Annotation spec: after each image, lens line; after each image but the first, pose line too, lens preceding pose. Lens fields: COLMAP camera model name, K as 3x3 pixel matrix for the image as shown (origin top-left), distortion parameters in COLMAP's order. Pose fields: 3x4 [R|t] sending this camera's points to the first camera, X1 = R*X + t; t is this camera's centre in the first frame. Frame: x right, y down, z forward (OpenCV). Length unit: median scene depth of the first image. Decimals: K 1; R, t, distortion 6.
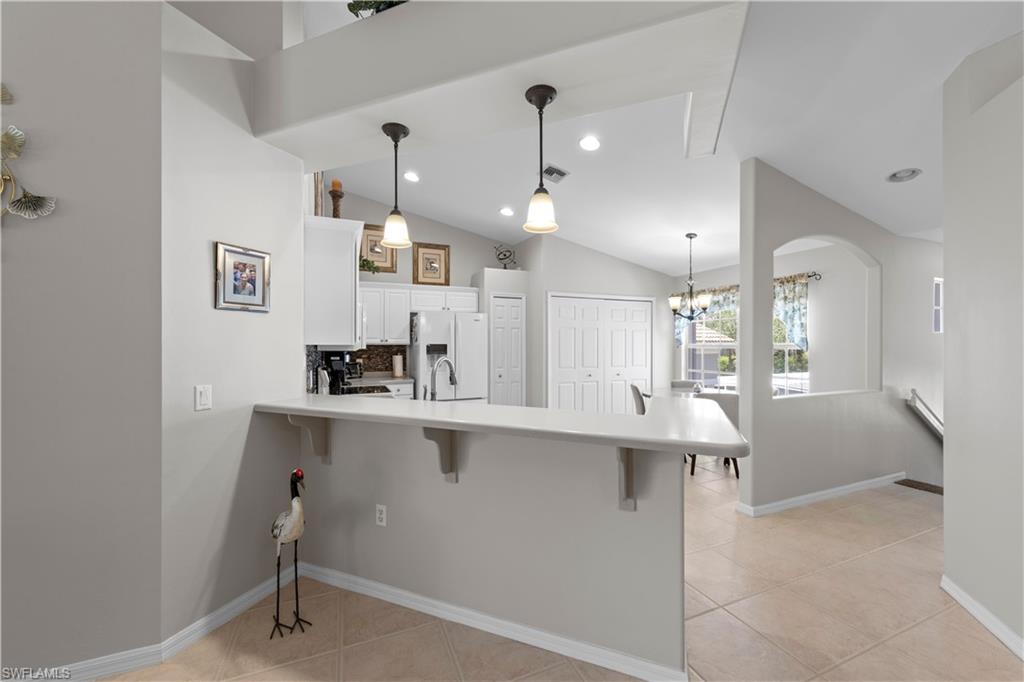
lens RADIAL K [[391.7, 0, 507.8], [0, 391.7, 344.6], [0, 0, 1]] dist [0.004954, -0.001080]
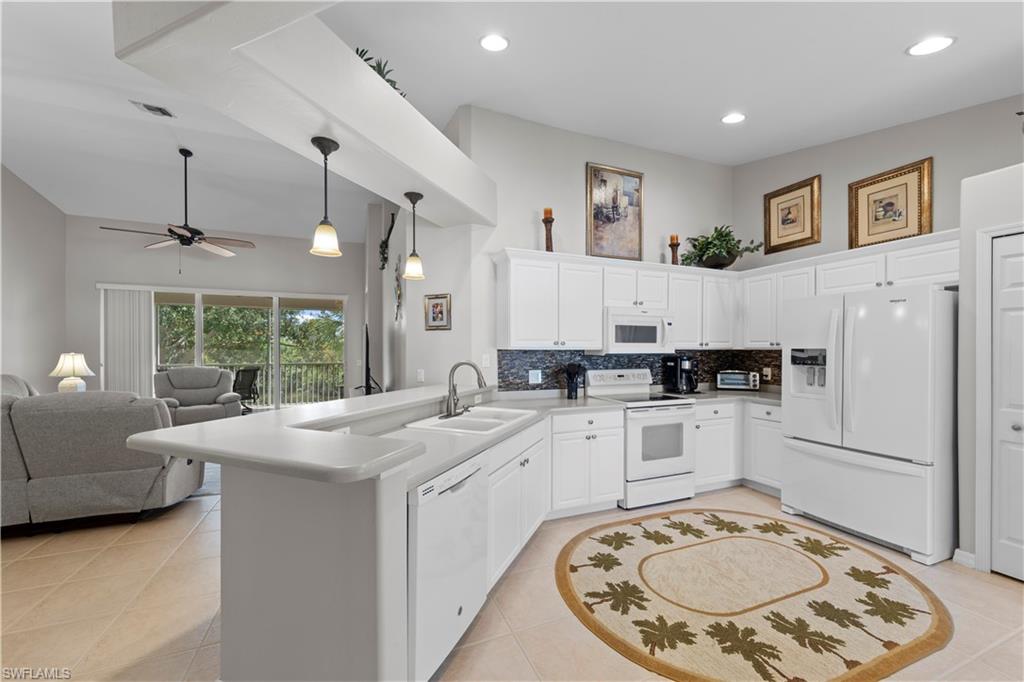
lens RADIAL K [[391.7, 0, 508.2], [0, 391.7, 350.6], [0, 0, 1]] dist [0.004954, -0.001080]
pose [[-0.009861, 0.004612, -0.999941, 0.481882], [-0.001502, 0.999988, 0.004627, -0.000556], [0.999950, 0.001548, -0.009854, 0.584433]]
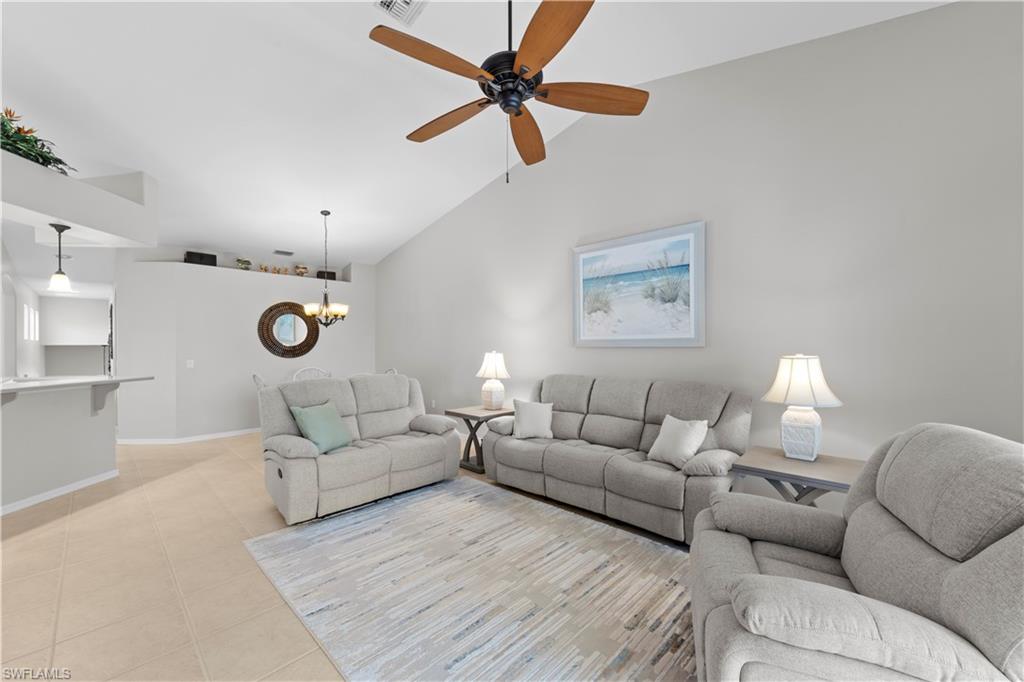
lens RADIAL K [[391.7, 0, 509.3], [0, 391.7, 349.6], [0, 0, 1]] dist [0.004954, -0.001080]
pose [[-0.404549, -0.008090, 0.914480, -1.022162], [0.003291, 0.999942, 0.010302, 0.000325], [-0.914510, 0.007177, -0.404499, -0.120686]]
